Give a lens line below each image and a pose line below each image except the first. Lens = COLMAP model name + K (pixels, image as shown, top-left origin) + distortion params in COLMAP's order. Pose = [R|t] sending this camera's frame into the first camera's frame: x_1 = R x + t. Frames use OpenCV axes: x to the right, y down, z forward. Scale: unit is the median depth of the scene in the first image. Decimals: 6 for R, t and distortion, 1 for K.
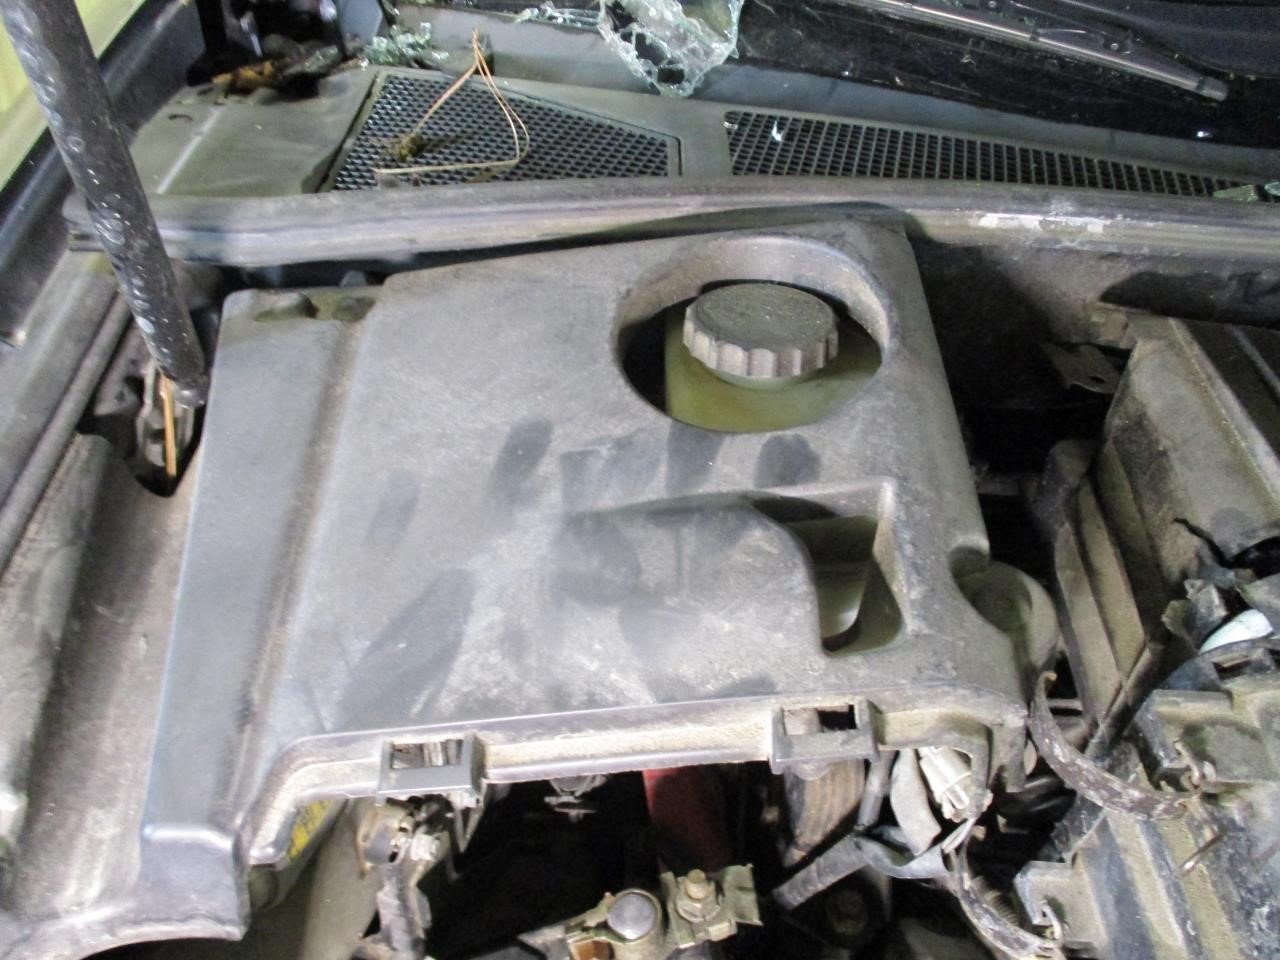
lens RADIAL K [[1096.0, 0, 640.0], [0, 1096.0, 480.0], [0, 0, 1]] dist [-0.004585, 0.011871]
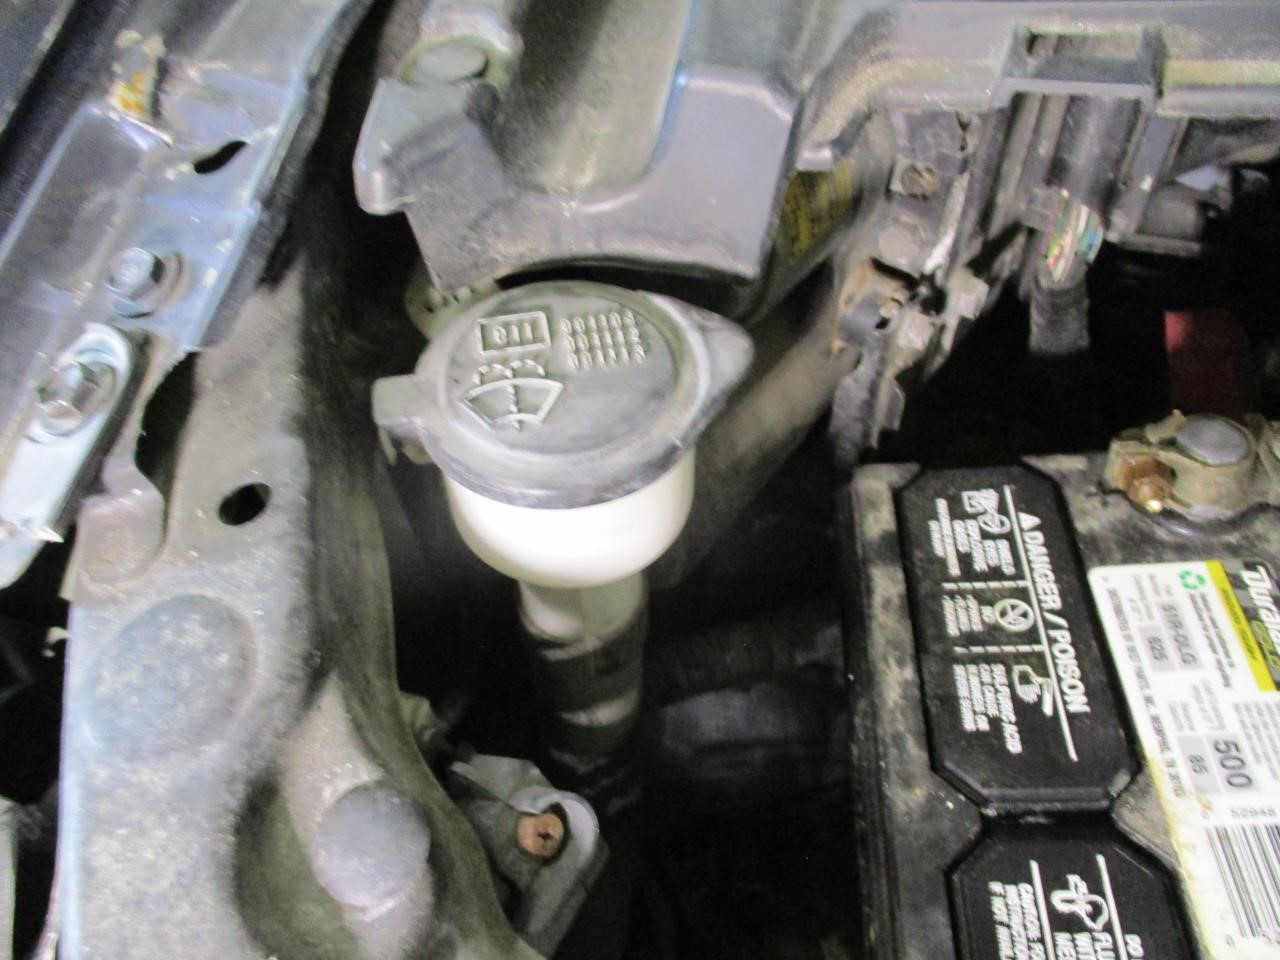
lens RADIAL K [[1096.0, 0, 640.0], [0, 1096.0, 480.0], [0, 0, 1]] dist [-0.004585, 0.011871]
pose [[0.950465, 0.211609, -0.227681, -0.234666], [-0.169548, 0.966870, 0.190831, 0.412012], [0.260519, -0.142776, 0.954853, 0.236599]]
